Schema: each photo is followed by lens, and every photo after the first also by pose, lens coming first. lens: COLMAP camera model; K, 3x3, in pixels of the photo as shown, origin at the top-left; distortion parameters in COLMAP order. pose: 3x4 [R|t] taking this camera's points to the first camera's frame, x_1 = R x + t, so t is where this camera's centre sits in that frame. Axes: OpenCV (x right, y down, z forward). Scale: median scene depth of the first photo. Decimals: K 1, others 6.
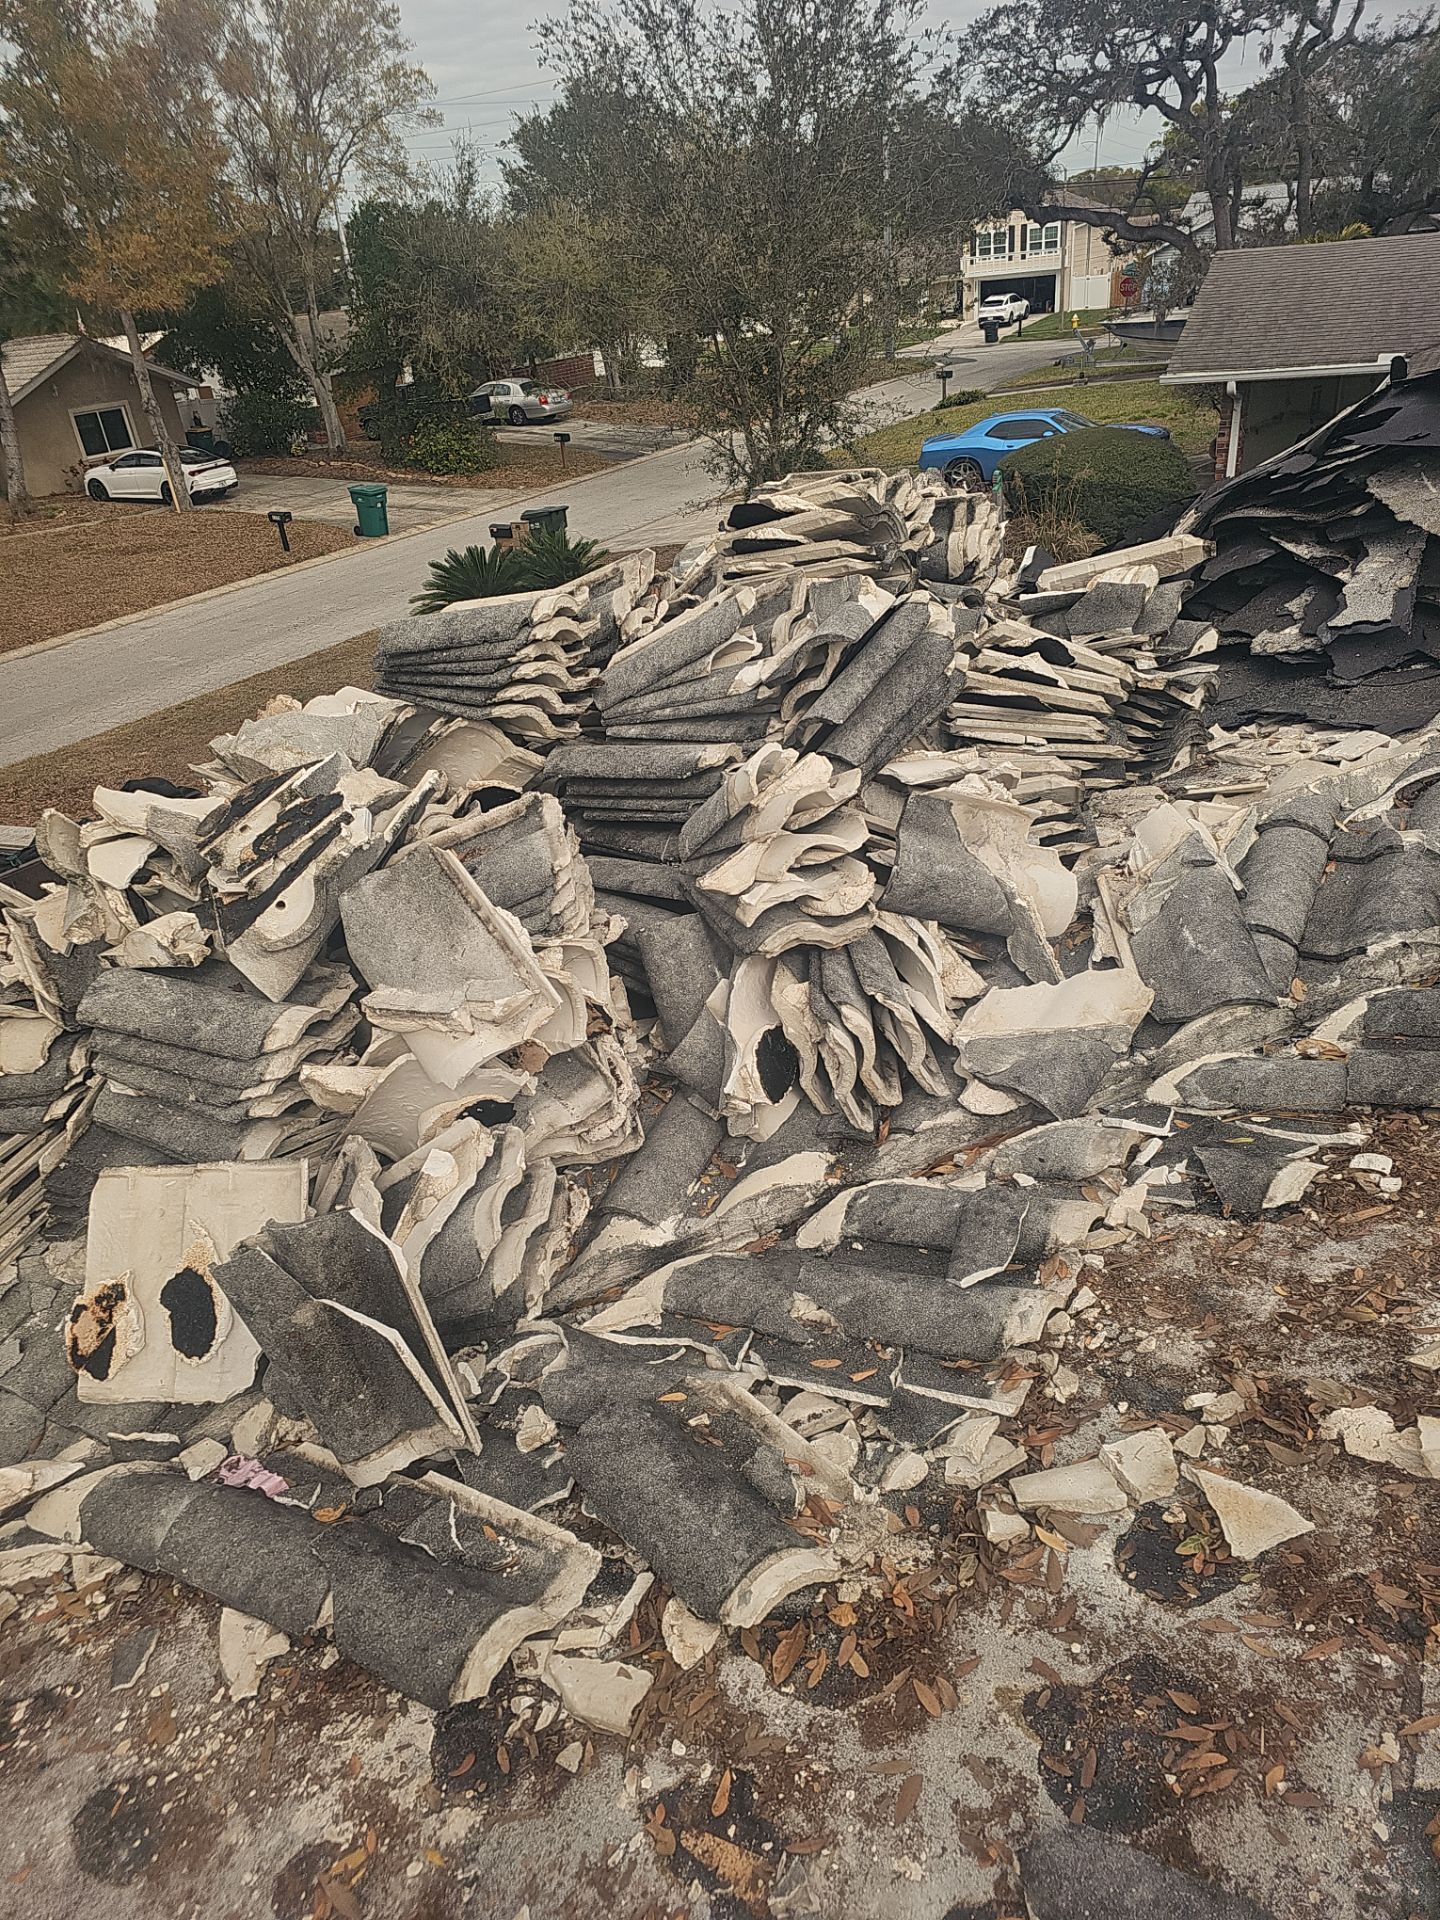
lens RADIAL K [[1359.5, 0, 655.6], [0, 1359.5, 998.1], [0, 0, 1]] dist [0.056364, -0.030240]
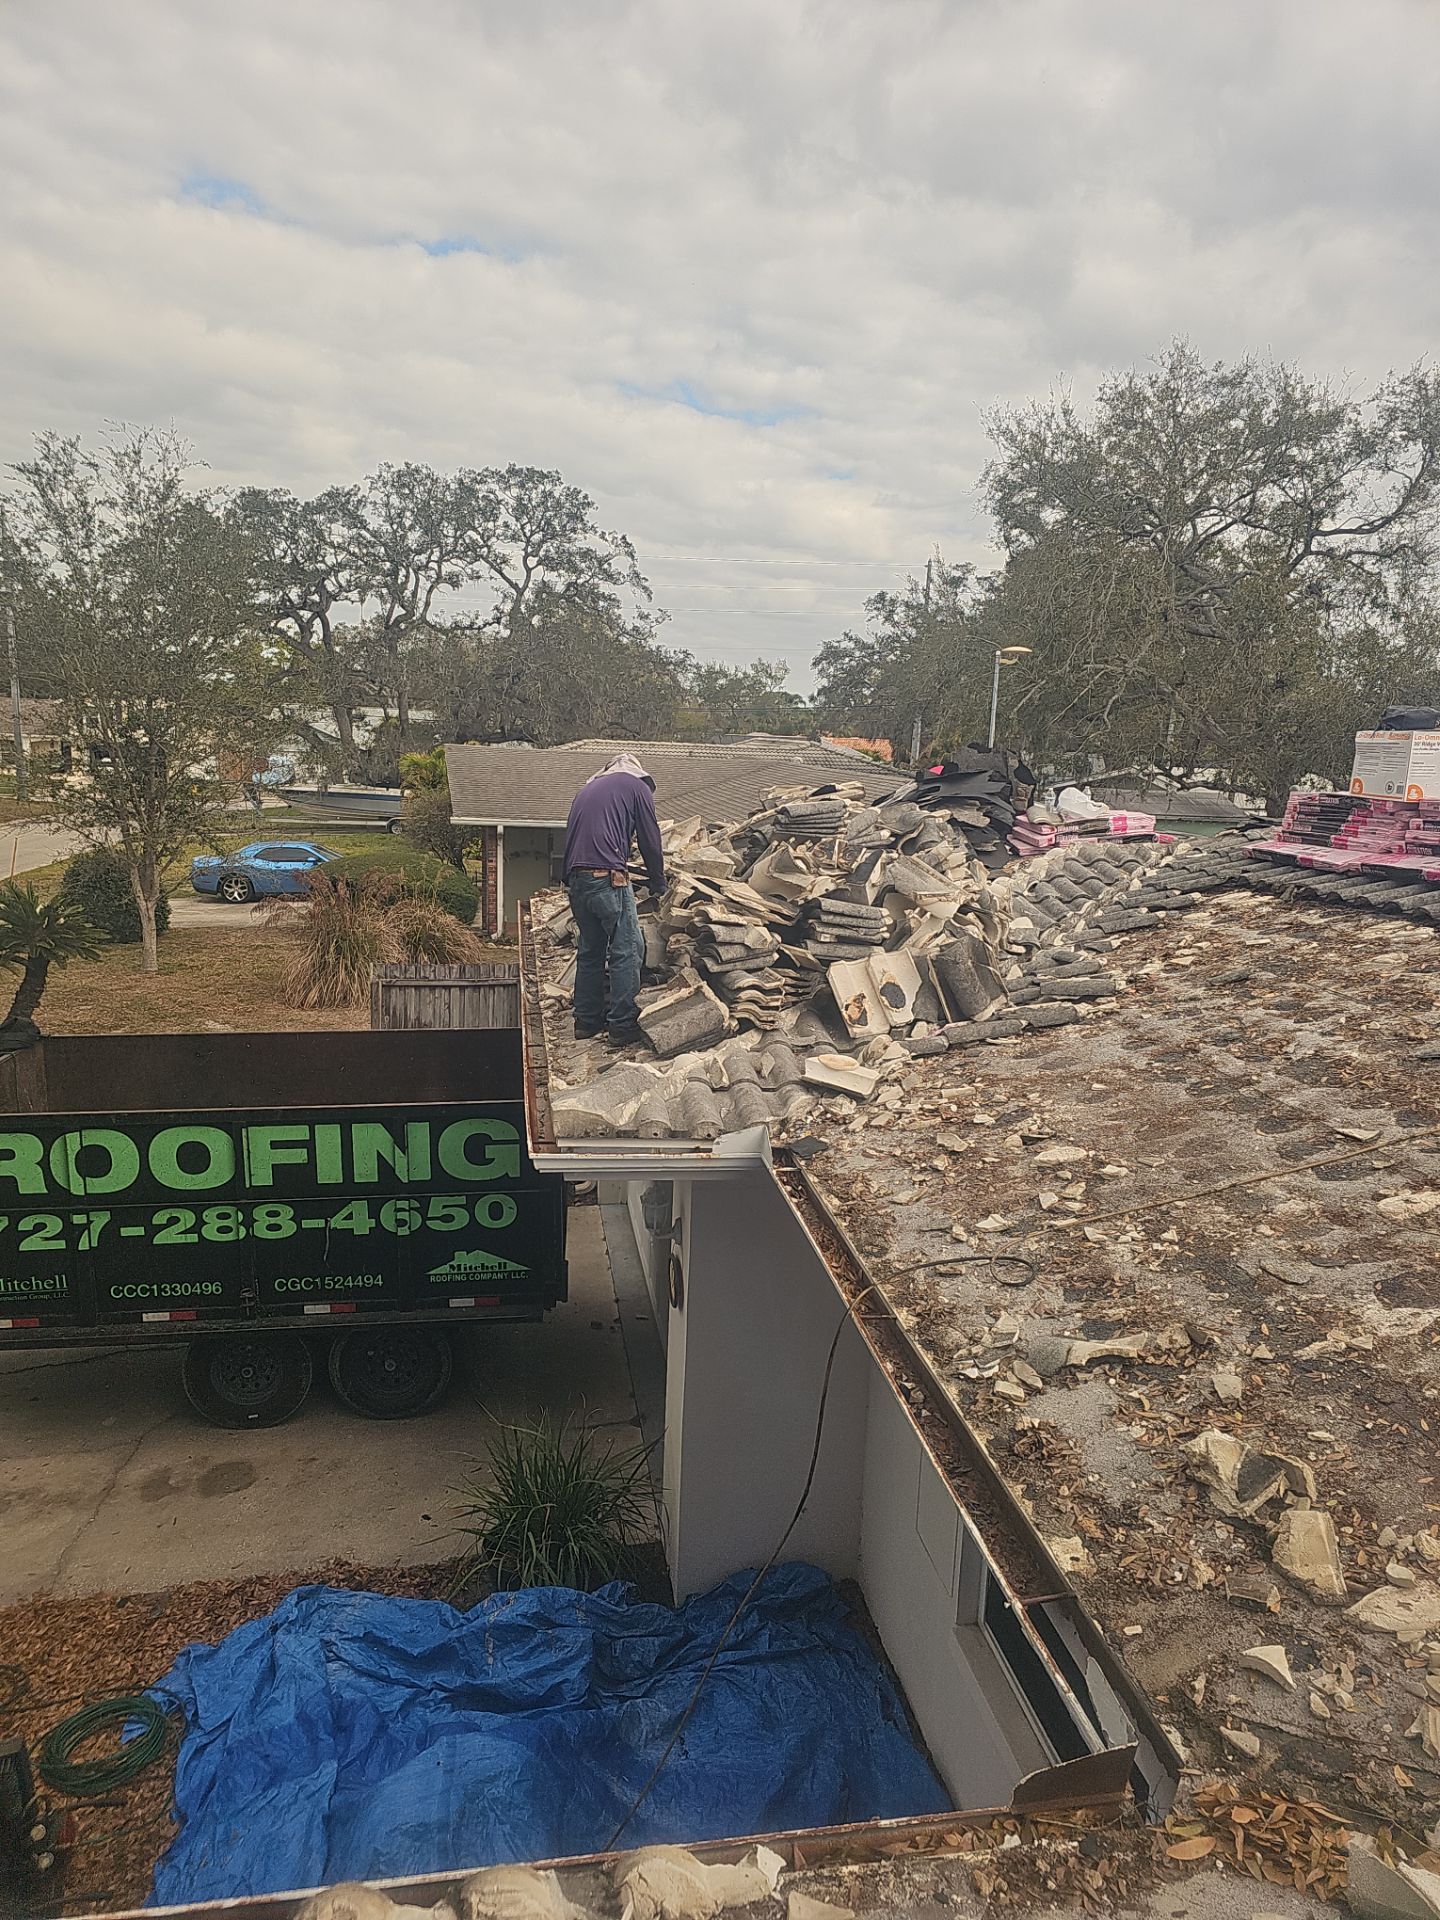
lens RADIAL K [[1321.7, 0, 756.3], [0, 1321.7, 964.9], [0, 0, 1]] dist [0.091086, -0.041549]
pose [[0.760959, 0.008829, 0.648740, -0.106327], [0.205695, 0.945041, -0.254138, 0.036060], [-0.615329, 0.326831, 0.717322, -0.037859]]
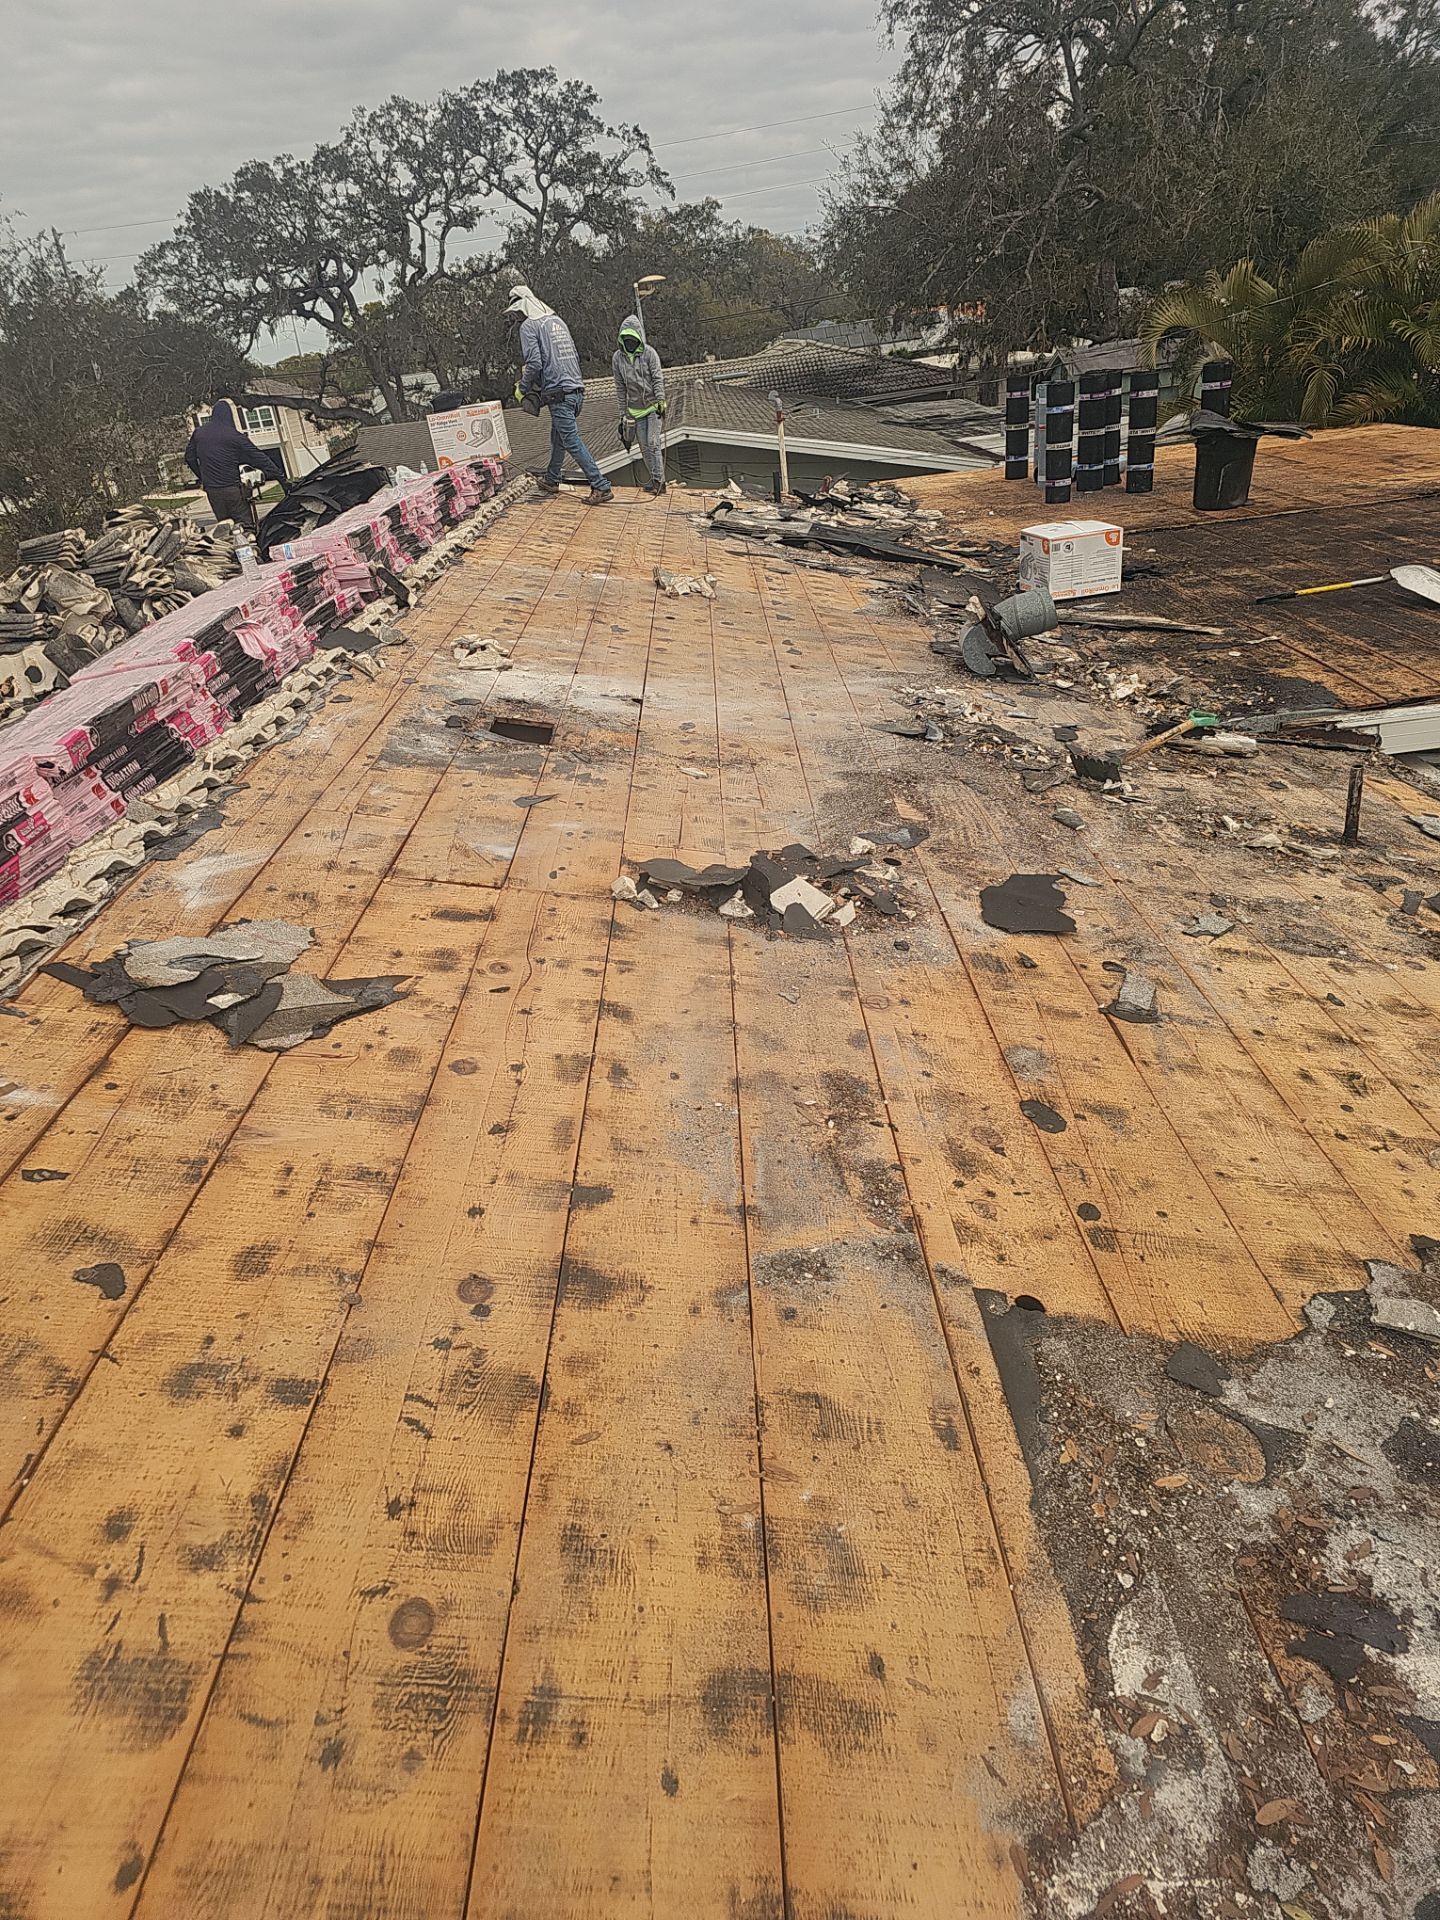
lens RADIAL K [[1362.7, 0, 678.7], [0, 1362.7, 949.5], [0, 0, 1]] dist [0.066074, -0.043106]
pose [[0.870795, -0.219471, 0.439941, -0.029890], [0.276012, 0.958743, -0.068041, 0.086180], [-0.406857, 0.180679, 0.895445, -0.162706]]
